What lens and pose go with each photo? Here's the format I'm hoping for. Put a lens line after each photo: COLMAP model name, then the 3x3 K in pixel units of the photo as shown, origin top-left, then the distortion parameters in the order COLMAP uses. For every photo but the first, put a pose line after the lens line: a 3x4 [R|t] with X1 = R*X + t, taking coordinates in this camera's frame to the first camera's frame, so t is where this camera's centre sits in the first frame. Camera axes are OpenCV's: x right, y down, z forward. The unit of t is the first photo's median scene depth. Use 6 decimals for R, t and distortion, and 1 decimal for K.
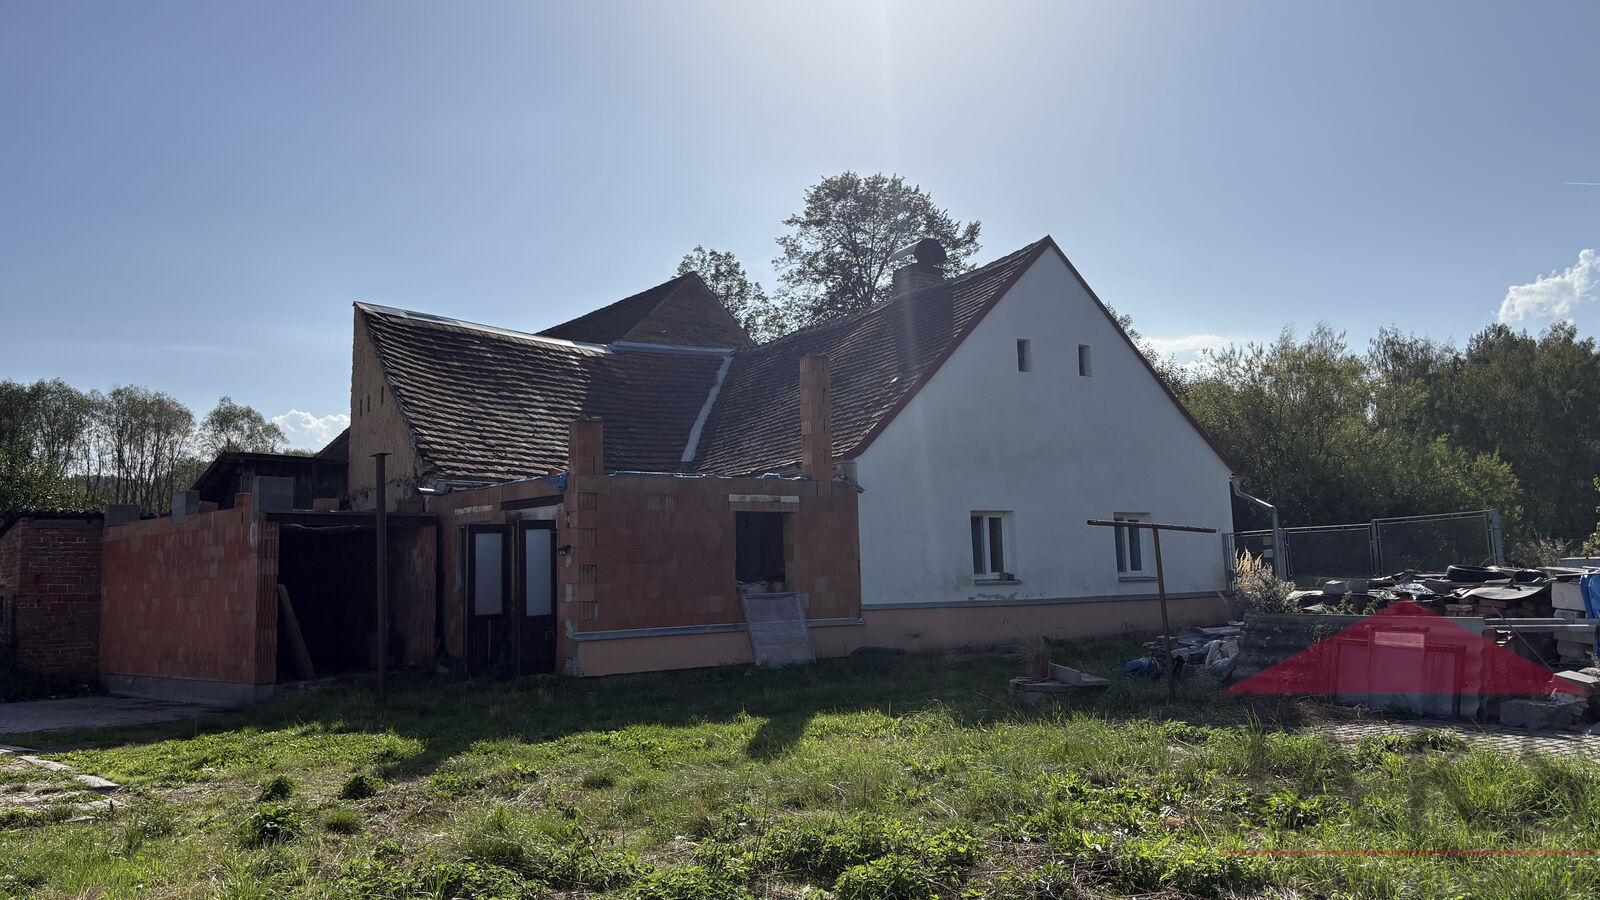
lens RADIAL K [[1200.2, 0, 807.9], [0, 1200.2, 463.8], [0, 0, 1]] dist [0.051685, -0.058134]
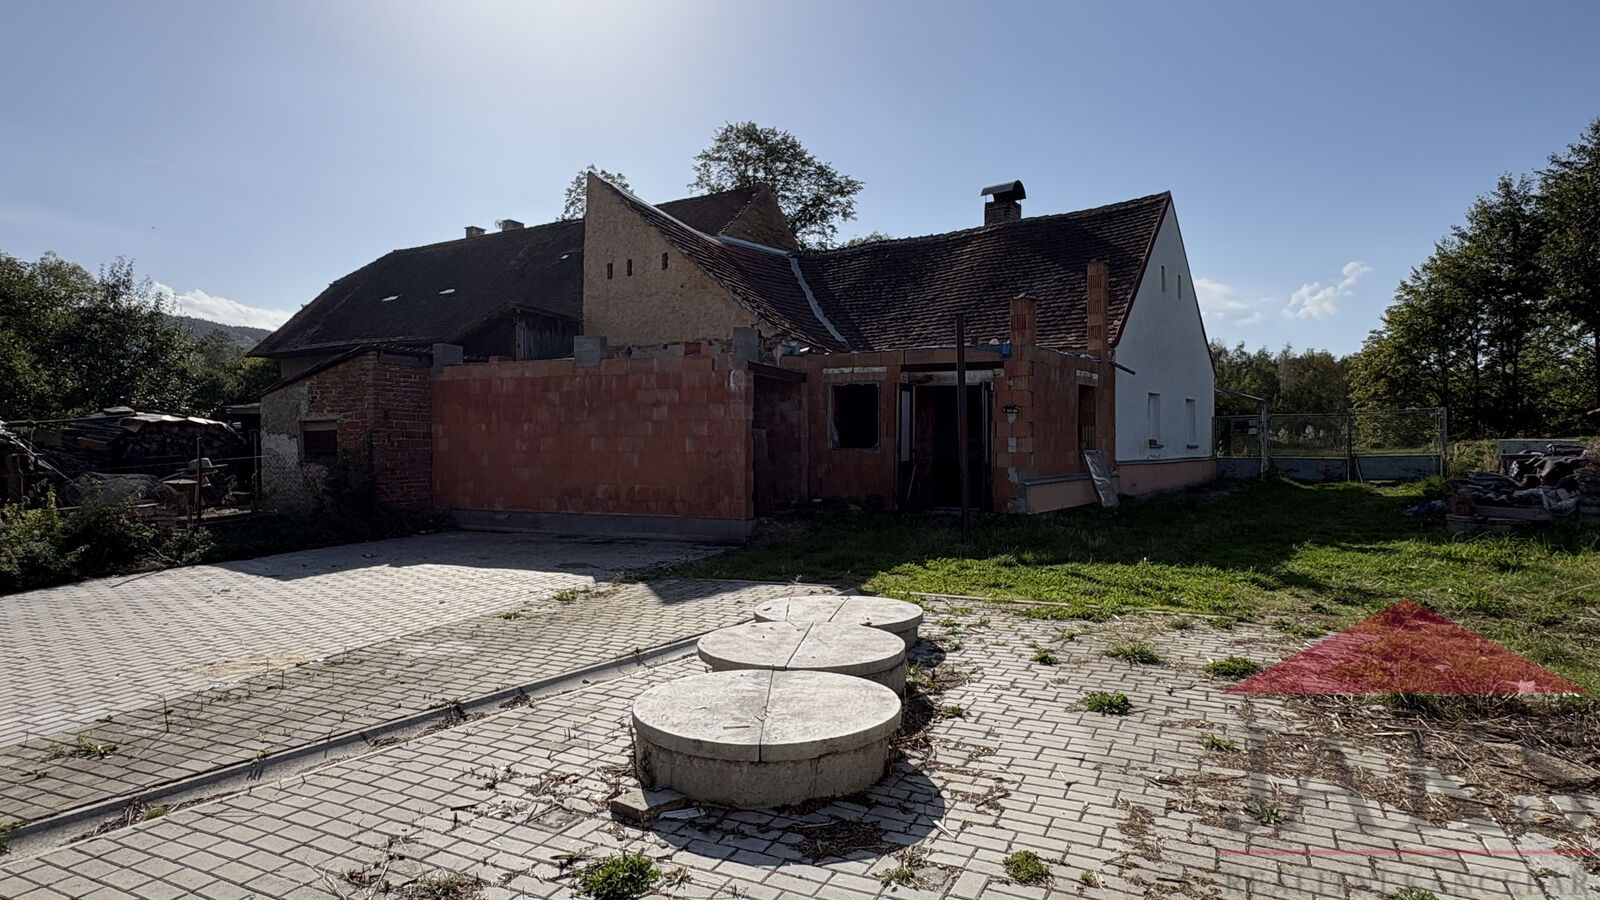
lens RADIAL K [[864.2, 0, 800.0], [0, 864.2, 450.0], [0, 0, 1]] dist [0.000515, 0.000334]
pose [[0.940074, 0.025529, 0.340012, -1.081077], [-0.060831, 0.993752, 0.093576, 0.071616], [-0.335499, -0.108652, 0.935754, 0.434679]]
